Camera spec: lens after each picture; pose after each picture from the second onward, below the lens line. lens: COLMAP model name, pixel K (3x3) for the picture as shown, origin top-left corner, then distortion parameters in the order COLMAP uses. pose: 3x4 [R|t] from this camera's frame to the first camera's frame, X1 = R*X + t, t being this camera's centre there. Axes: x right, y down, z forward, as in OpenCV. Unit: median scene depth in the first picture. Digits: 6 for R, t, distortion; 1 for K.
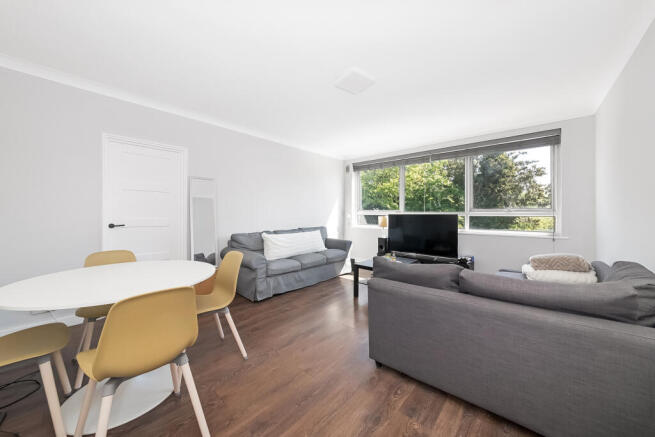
lens RADIAL K [[237.4, 0, 329.5], [0, 237.4, 214.5], [0, 0, 1]] dist [-0.015737, -0.000028]
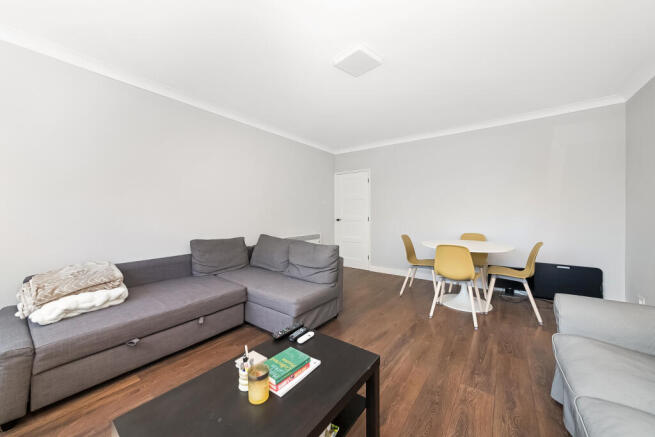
lens RADIAL K [[237.4, 0, 329.5], [0, 237.4, 214.5], [0, 0, 1]] dist [-0.015737, -0.000028]
pose [[-0.997879, 0.005135, -0.064898, 0.125789], [0.004500, 0.999941, 0.009936, 0.001759], [0.064945, 0.009623, -0.997842, 0.916615]]
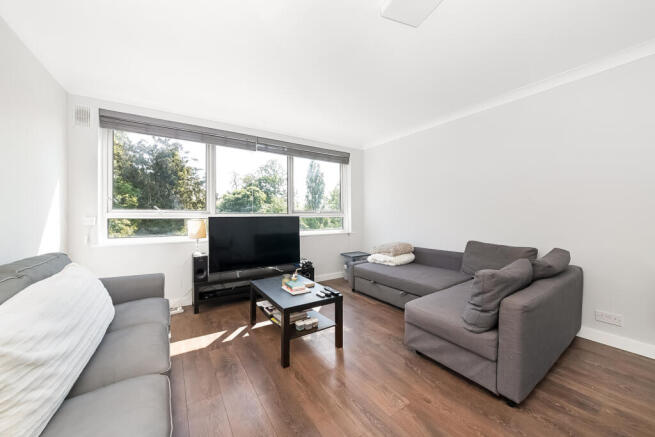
lens RADIAL K [[237.4, 0, 329.5], [0, 237.4, 214.5], [0, 0, 1]] dist [-0.015737, -0.000028]
pose [[0.259548, 0.000677, 0.965730, -0.267064], [0.008252, 0.999962, -0.002919, -0.001888], [-0.965695, 0.008727, 0.259533, 0.528584]]
